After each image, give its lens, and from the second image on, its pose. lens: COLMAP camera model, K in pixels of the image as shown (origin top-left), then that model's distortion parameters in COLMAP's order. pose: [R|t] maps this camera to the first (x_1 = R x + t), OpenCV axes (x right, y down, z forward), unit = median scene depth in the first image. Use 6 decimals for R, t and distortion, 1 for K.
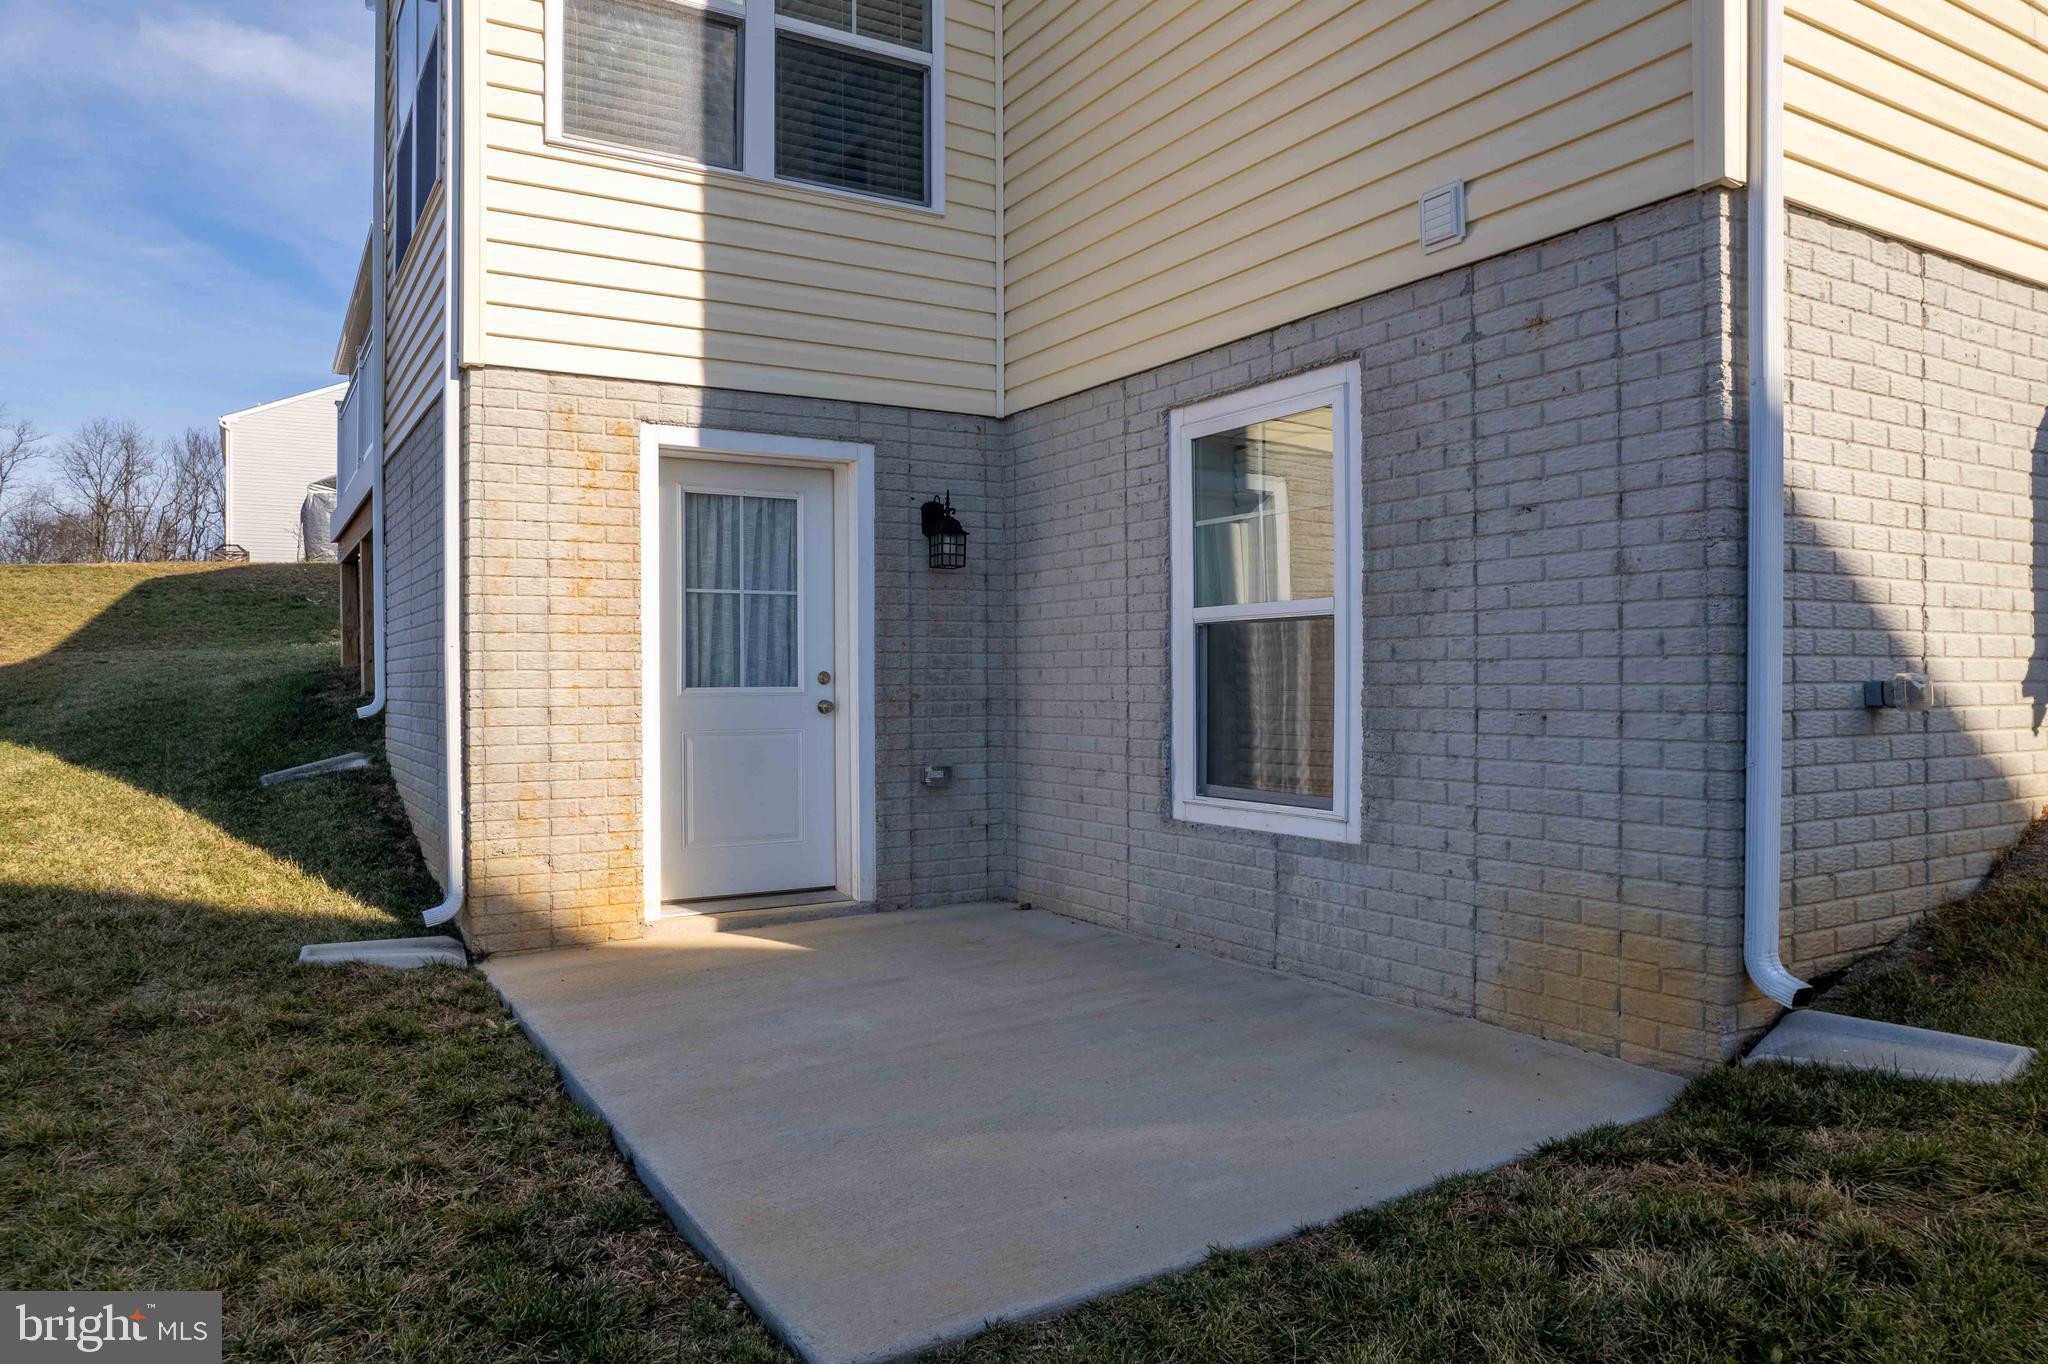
lens RADIAL K [[1333.5, 0, 1029.5], [0, 1333.5, 696.5], [0, 0, 1]] dist [-0.076331, 0.071571]
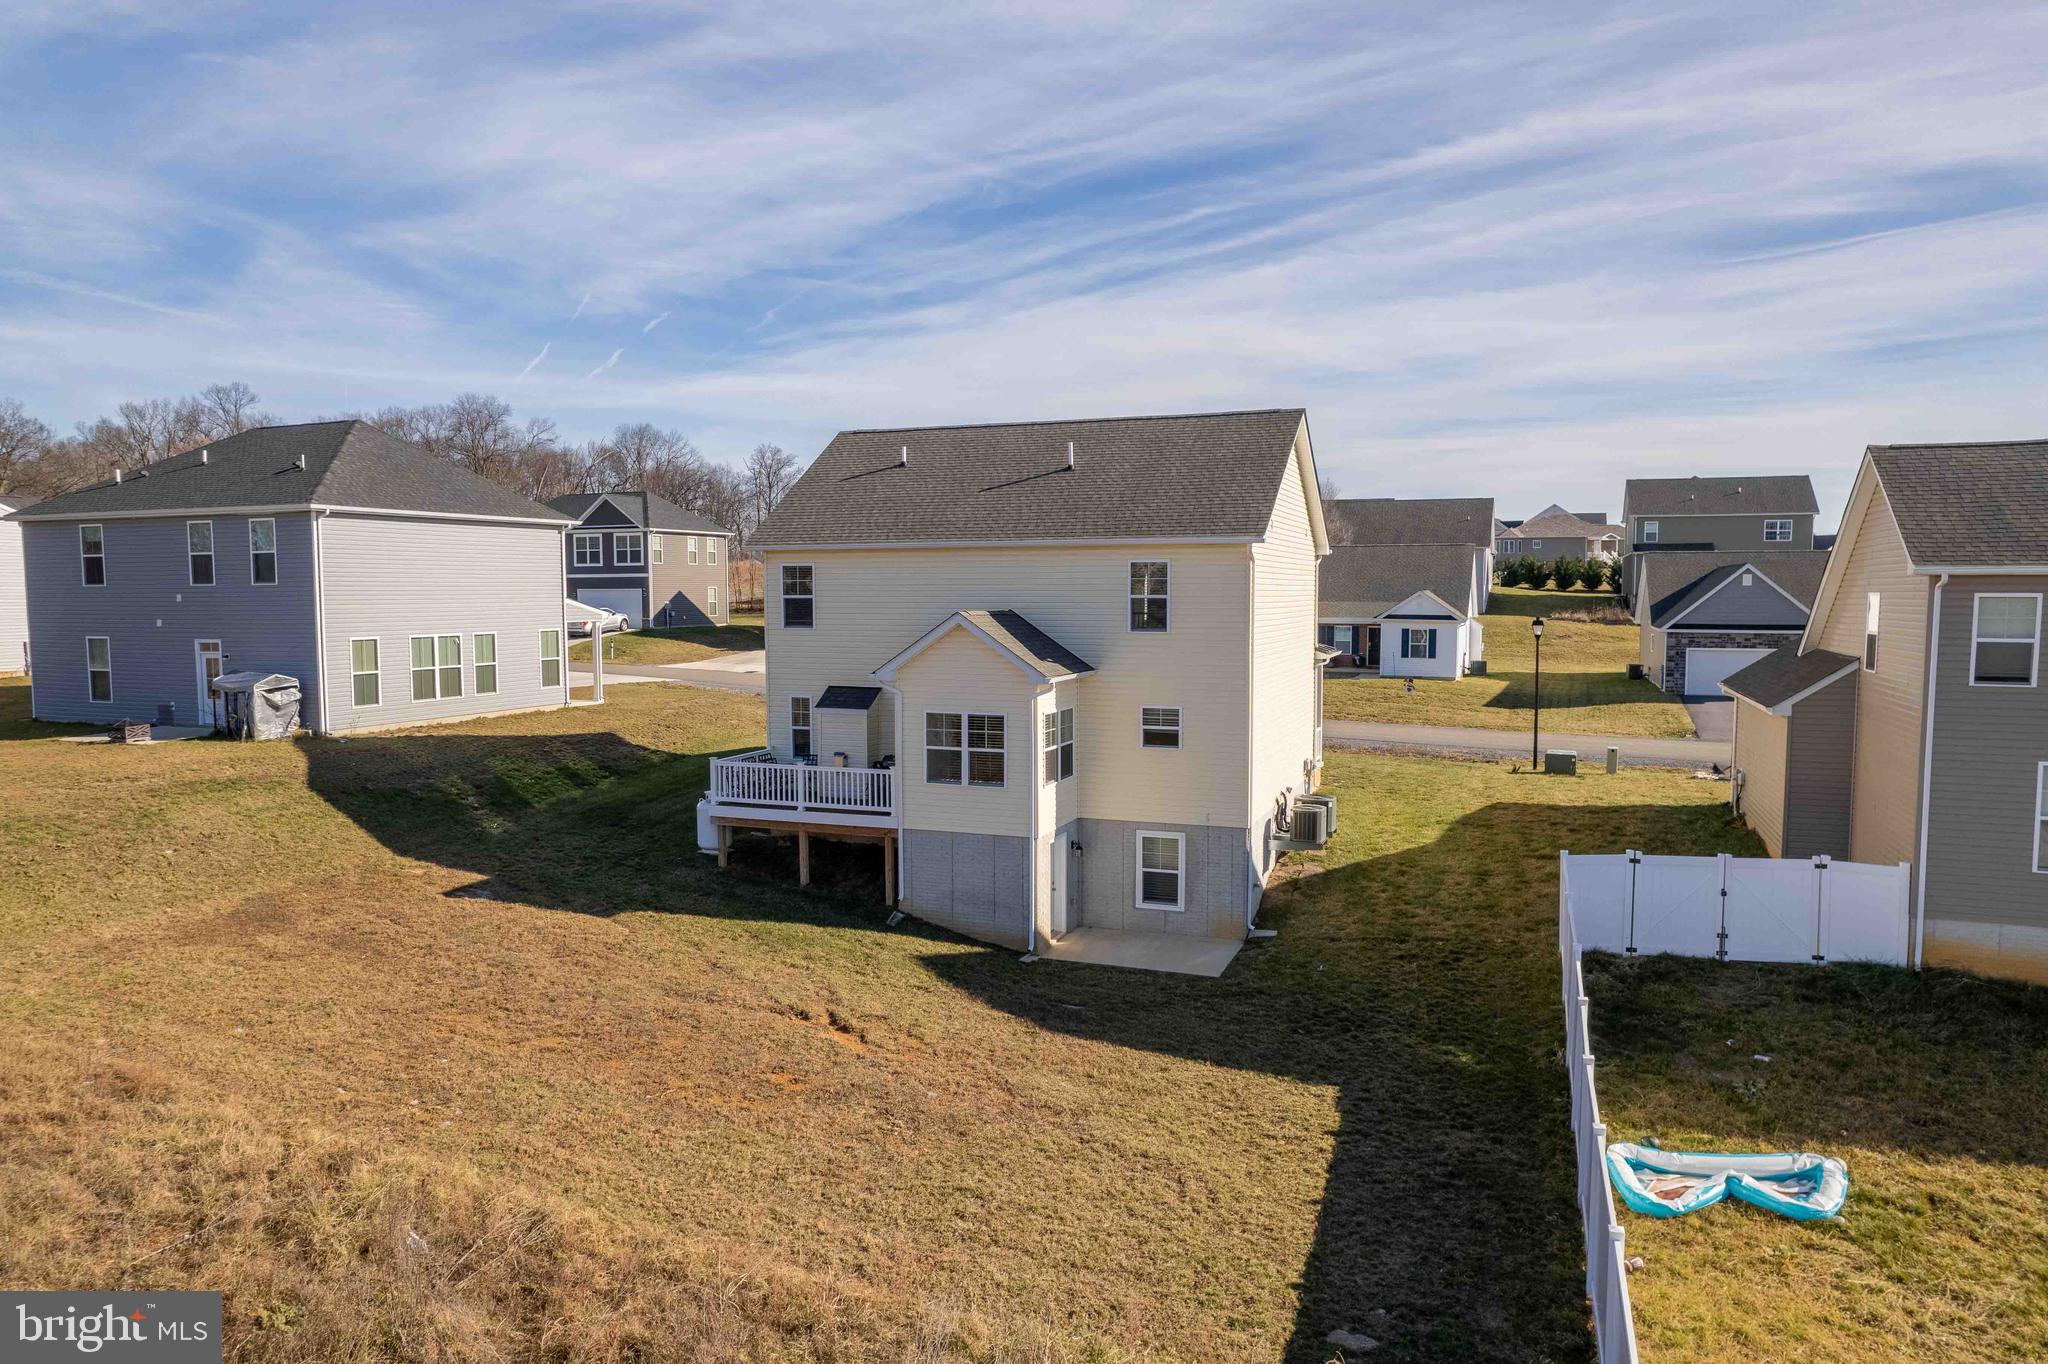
lens RADIAL K [[1333.5, 0, 1029.5], [0, 1333.5, 696.5], [0, 0, 1]] dist [-0.076331, 0.071571]
pose [[0.799874, -0.048642, 0.598193, -3.993669], [0.007954, 0.997482, 0.070475, -1.333453], [-0.600115, -0.051613, 0.798247, -3.458829]]
